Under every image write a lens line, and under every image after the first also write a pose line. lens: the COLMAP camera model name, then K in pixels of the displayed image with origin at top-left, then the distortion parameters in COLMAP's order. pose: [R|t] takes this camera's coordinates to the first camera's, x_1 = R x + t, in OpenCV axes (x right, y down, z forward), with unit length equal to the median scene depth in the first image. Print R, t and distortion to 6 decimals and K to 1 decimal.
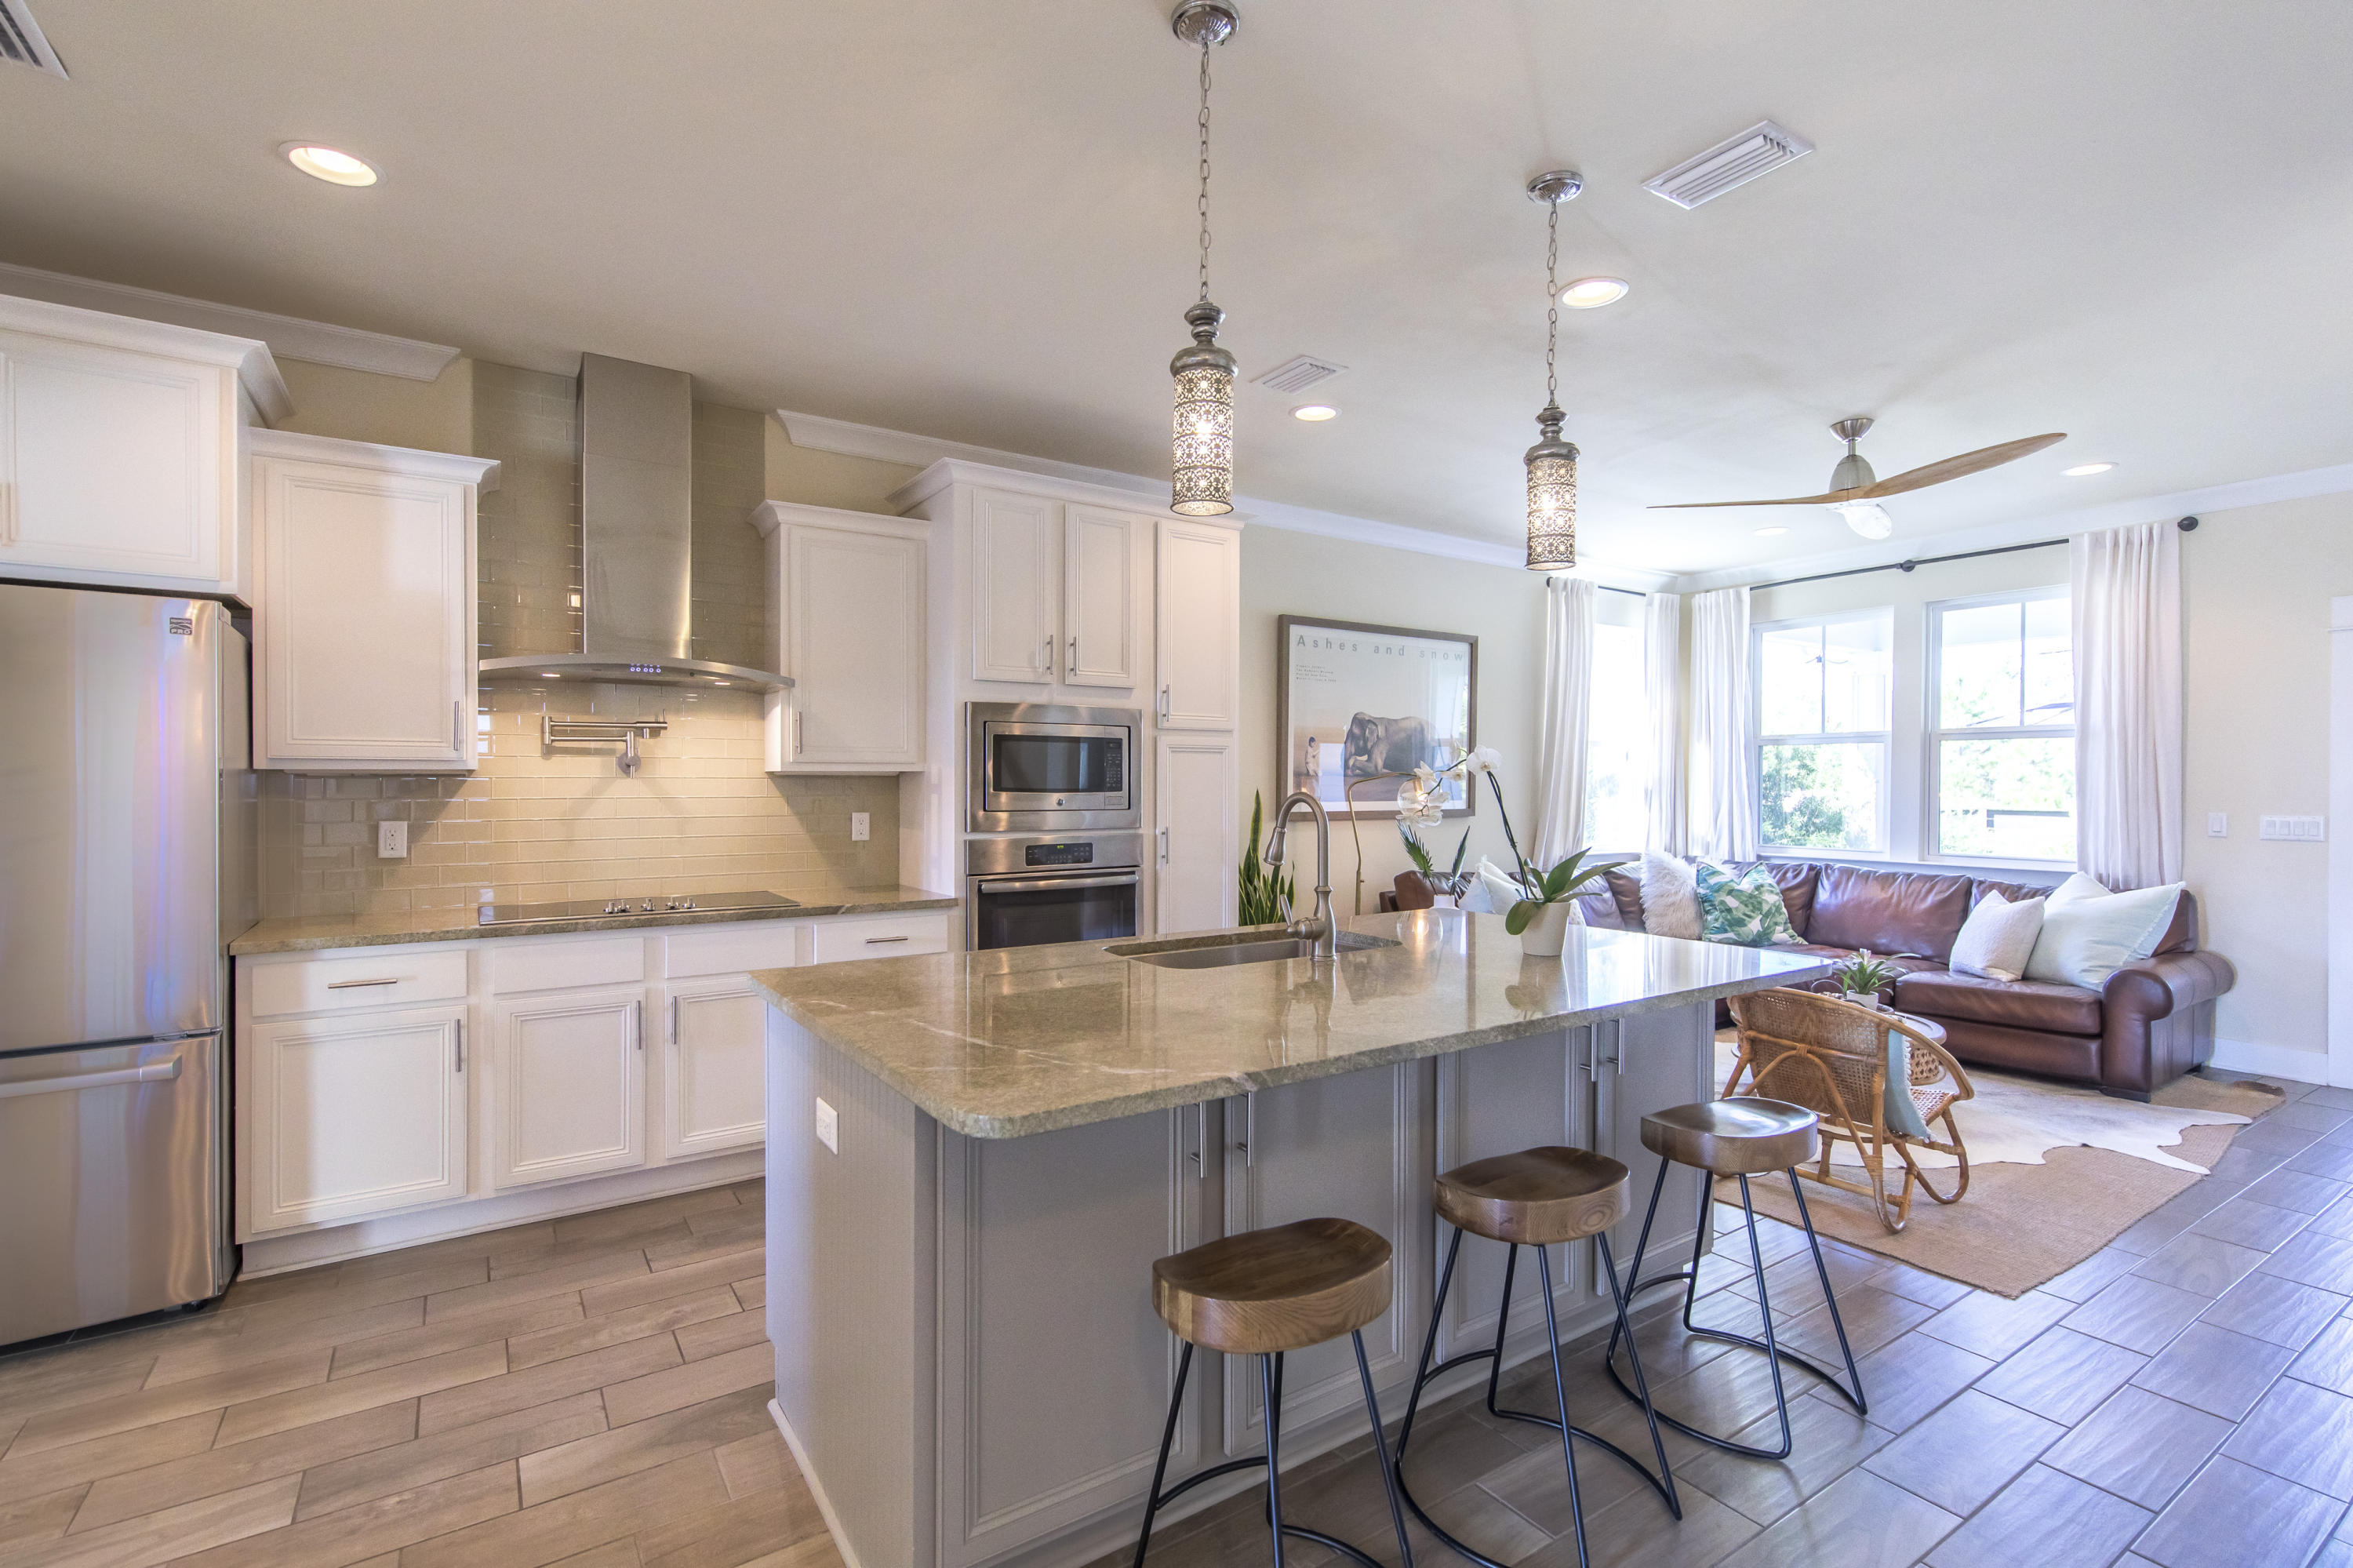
lens RADIAL K [[1070.8, 0, 1208.9], [0, 1070.8, 788.5], [0, 0, 1]] dist [0.004737, 0.000329]
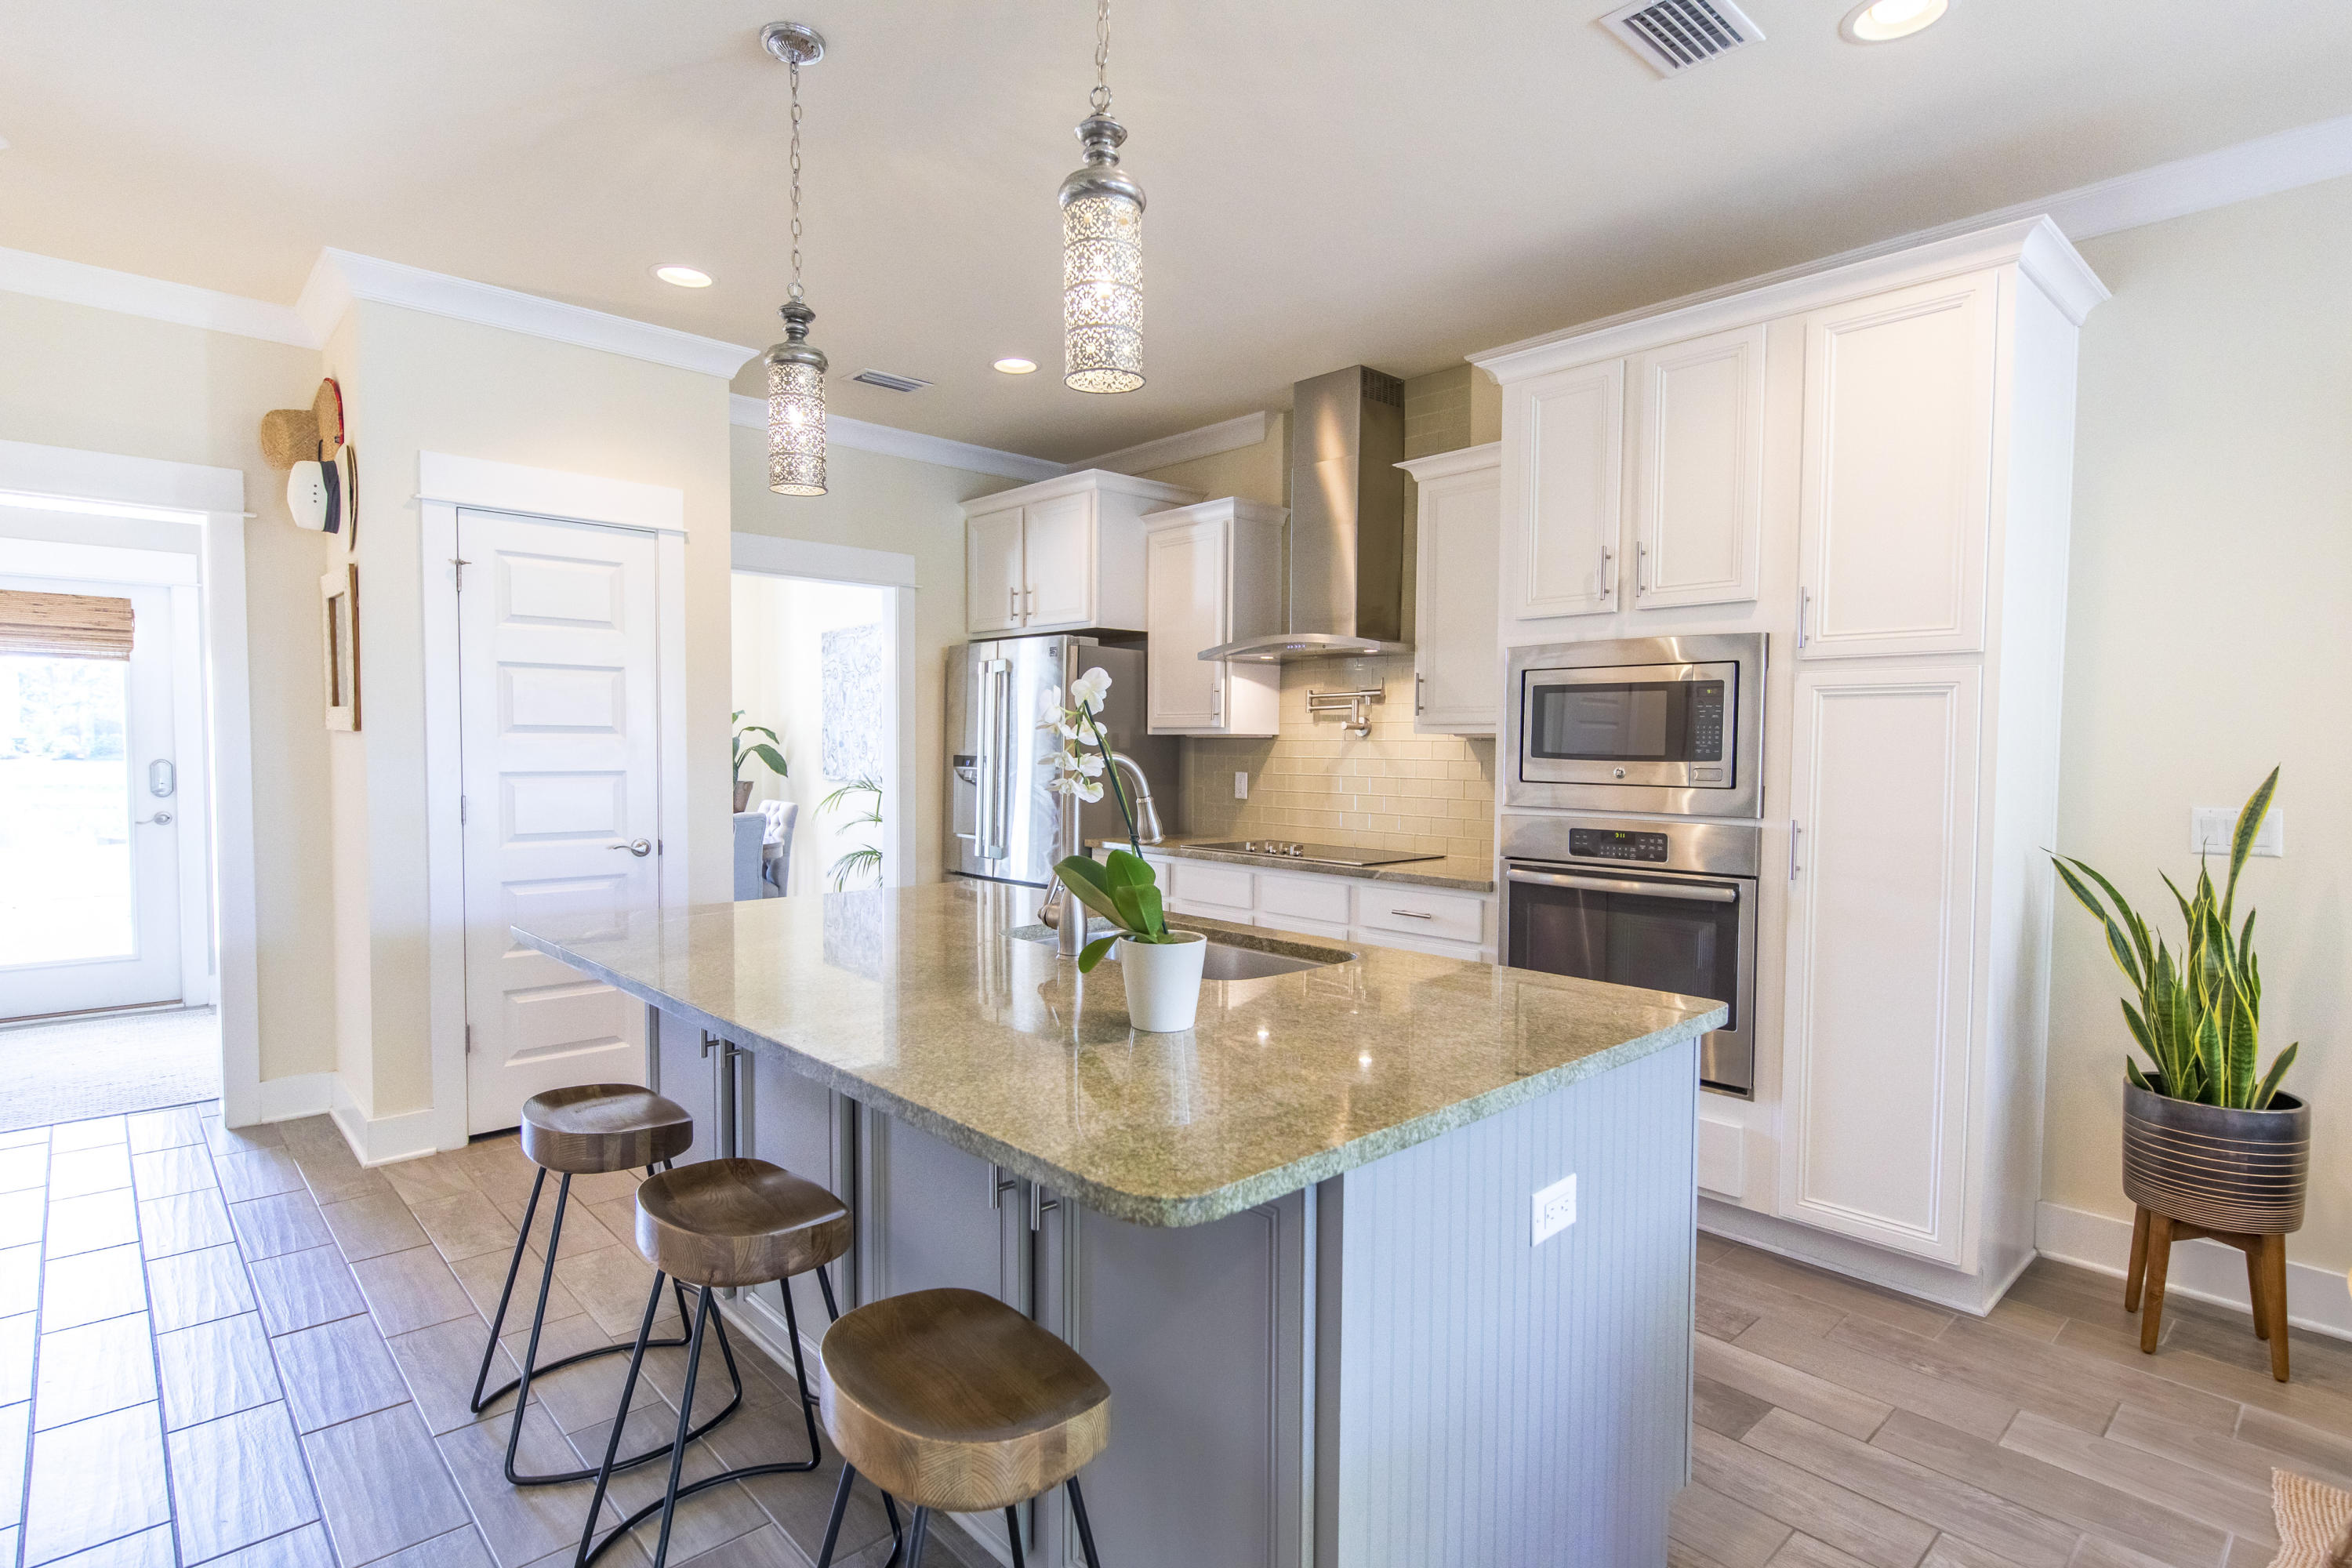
lens RADIAL K [[1189.8, 0, 1187.8], [0, 1189.8, 784.3], [0, 0, 1]] dist [0.007954, -0.000043]
pose [[0.148666, 0.033281, -0.988327, 0.609267], [-0.017051, 0.999371, 0.031088, -0.000110], [0.988741, 0.012230, 0.149140, 0.582782]]
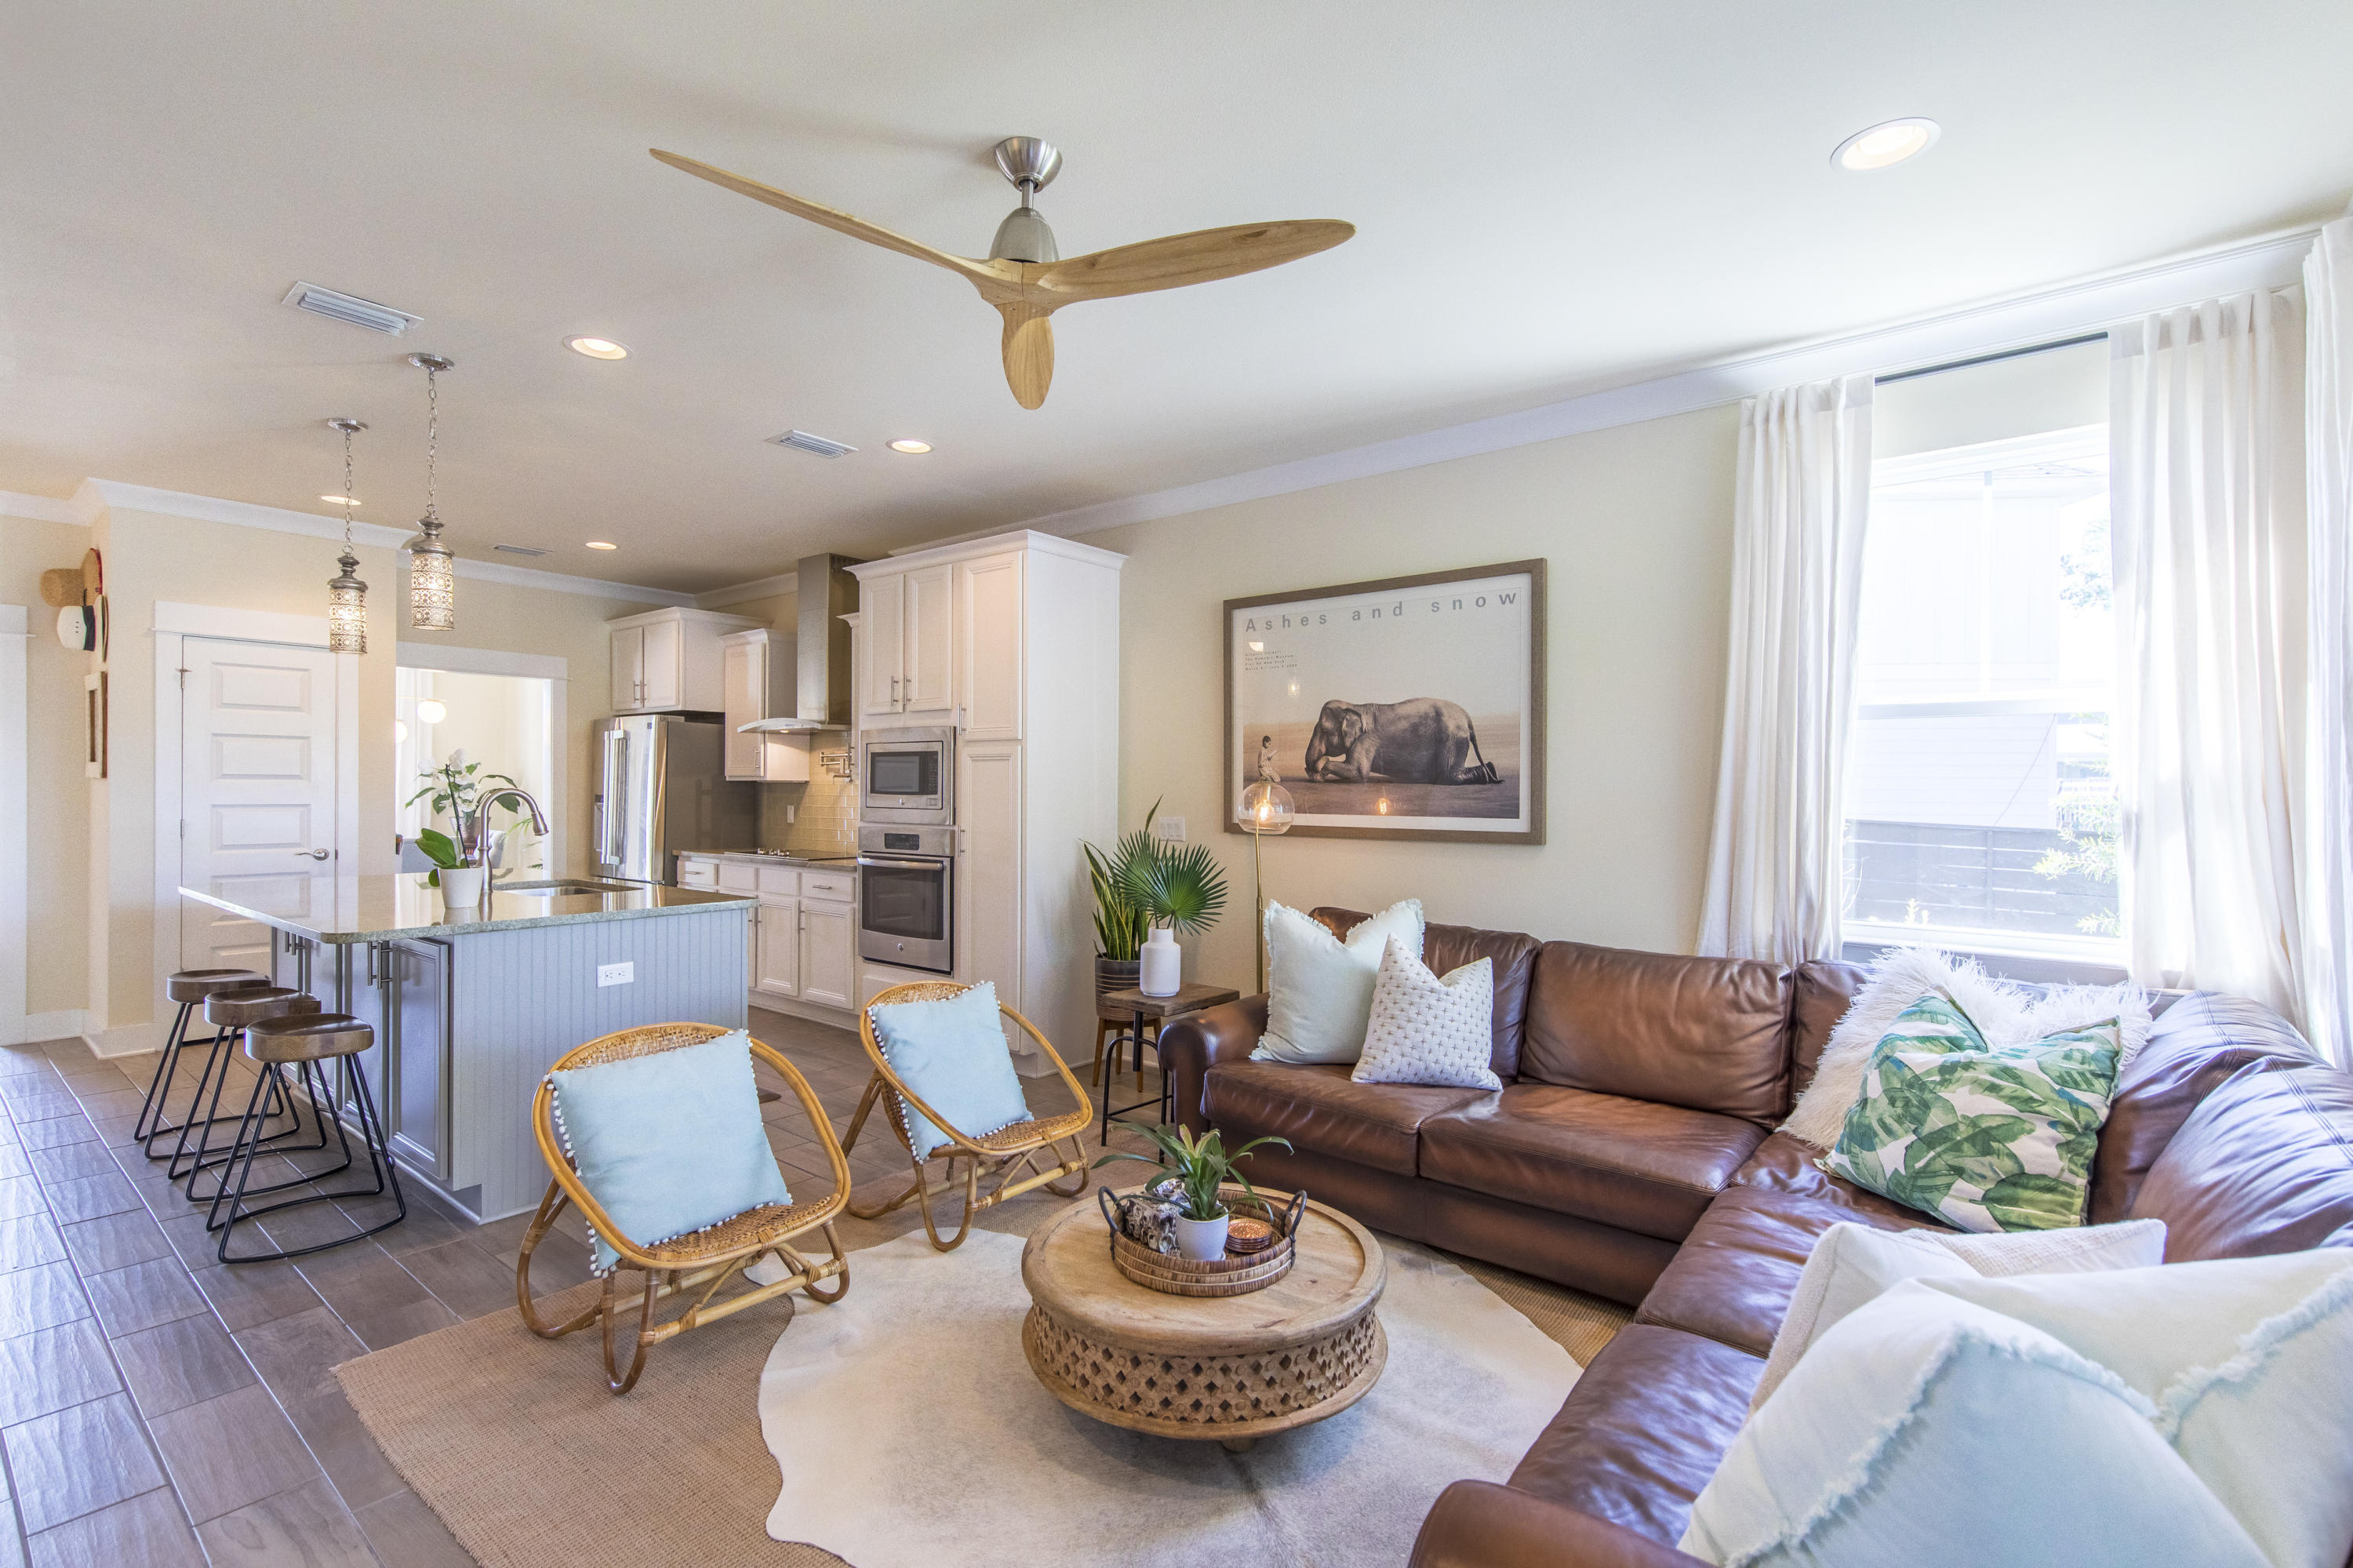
lens RADIAL K [[1070.8, 0, 1208.9], [0, 1070.8, 788.5], [0, 0, 1]] dist [0.004737, 0.000329]
pose [[0.294704, -0.003000, -0.955584, 1.208119], [-0.015152, 0.999855, -0.007812, 0.000982], [0.955468, 0.016781, 0.294616, 0.960291]]
